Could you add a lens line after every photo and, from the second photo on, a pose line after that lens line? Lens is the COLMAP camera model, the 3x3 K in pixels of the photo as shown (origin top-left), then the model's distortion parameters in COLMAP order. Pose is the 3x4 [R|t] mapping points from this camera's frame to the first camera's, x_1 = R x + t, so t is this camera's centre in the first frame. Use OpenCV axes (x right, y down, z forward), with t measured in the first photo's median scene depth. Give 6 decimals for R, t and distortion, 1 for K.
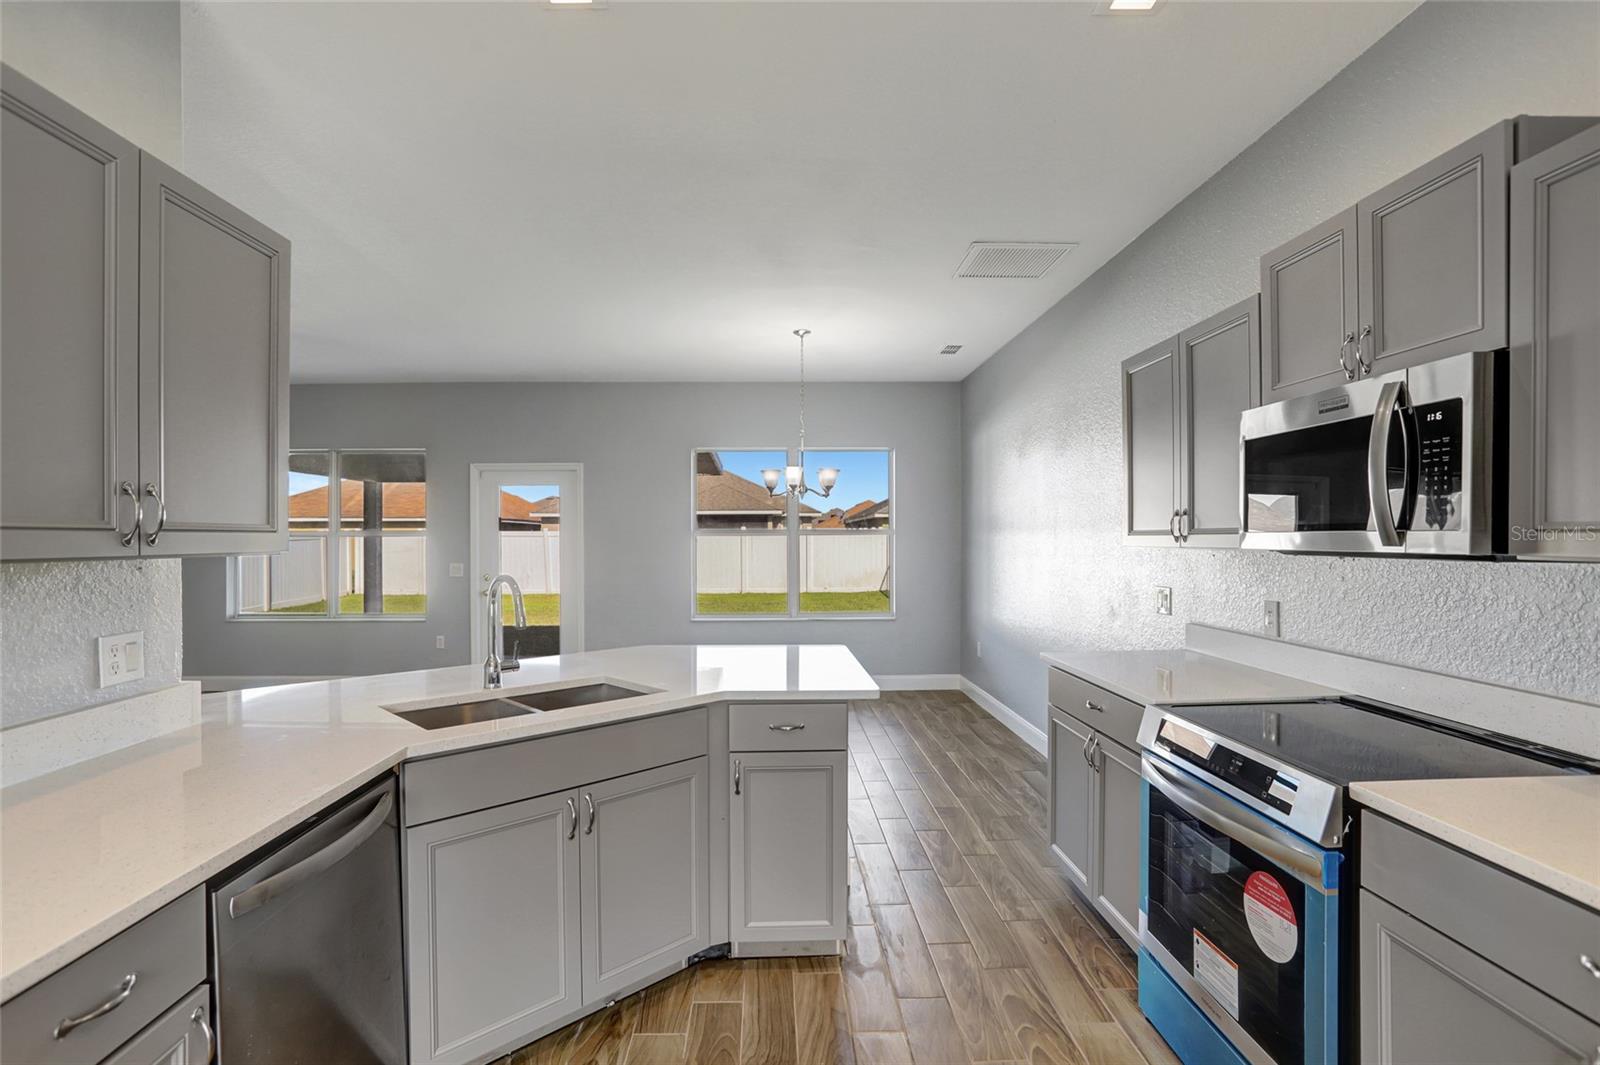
lens RADIAL K [[783.2, 0, 798.4], [0, 783.2, 536.1], [0, 0, 1]] dist [-0.088537, 0.040938]
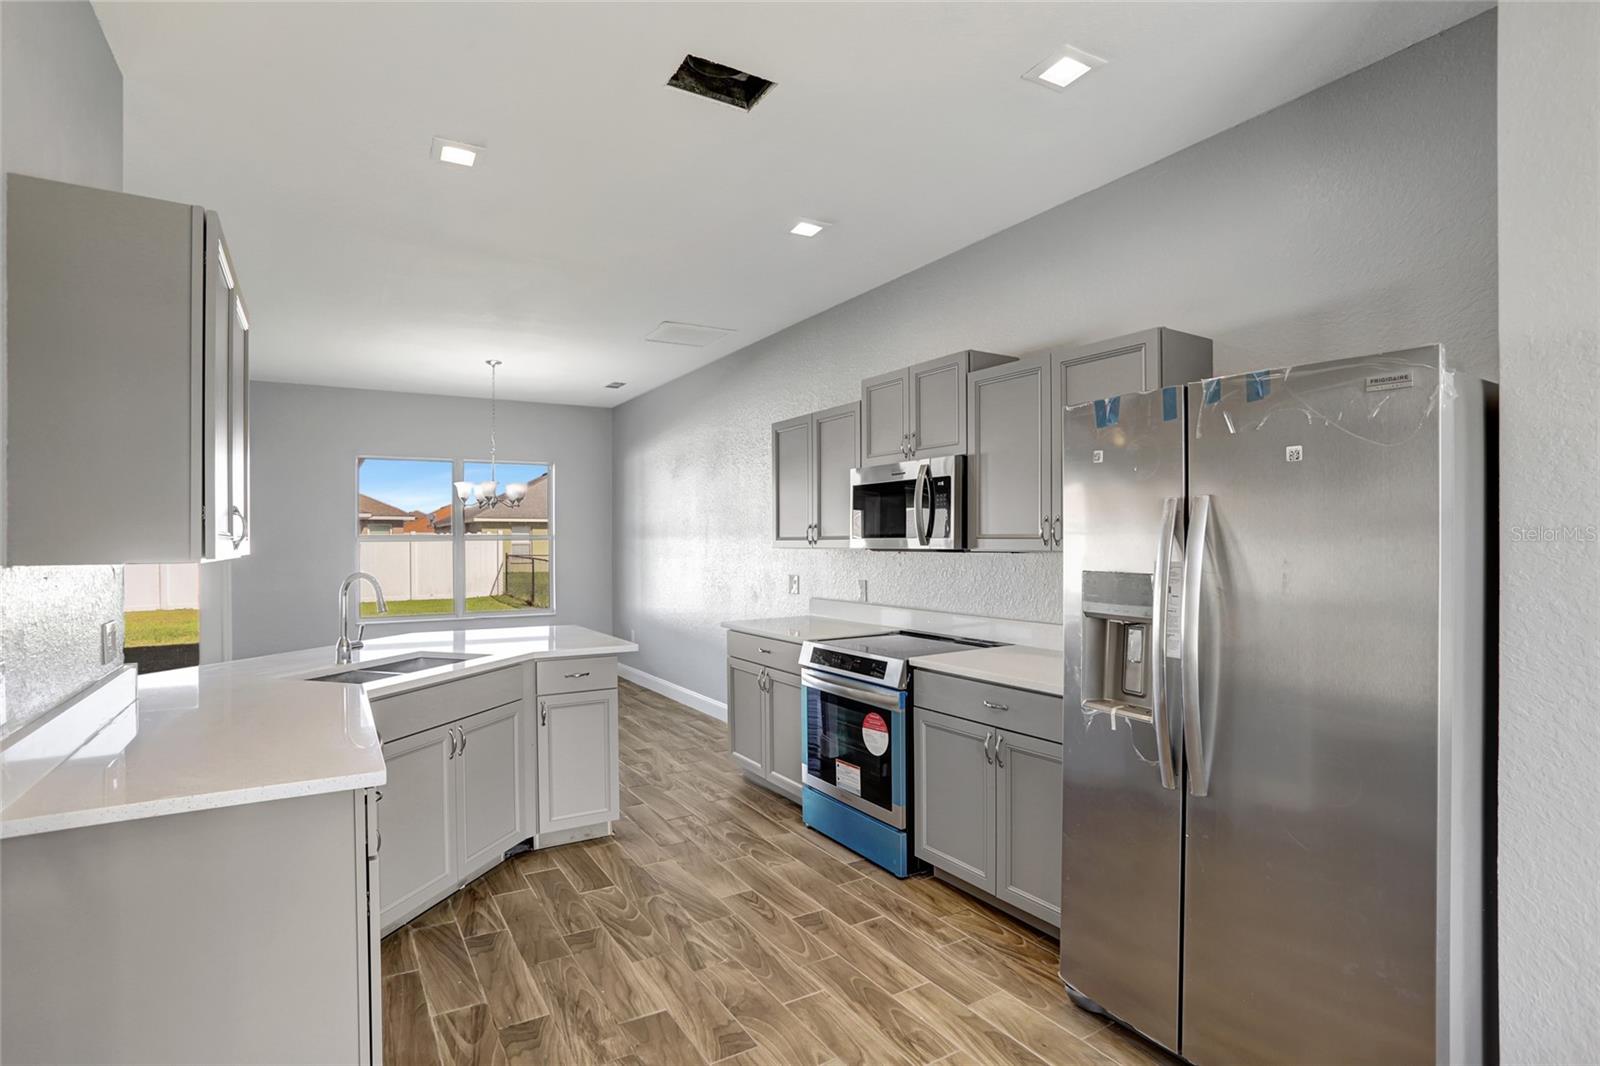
lens RADIAL K [[783.2, 0, 798.4], [0, 783.2, 536.6], [0, 0, 1]] dist [-0.088537, 0.040938]
pose [[0.871619, -0.001470, 0.490181, -0.375628], [0.003965, 0.999984, -0.004051, -0.002315], [-0.490167, 0.005474, 0.871611, -0.467033]]
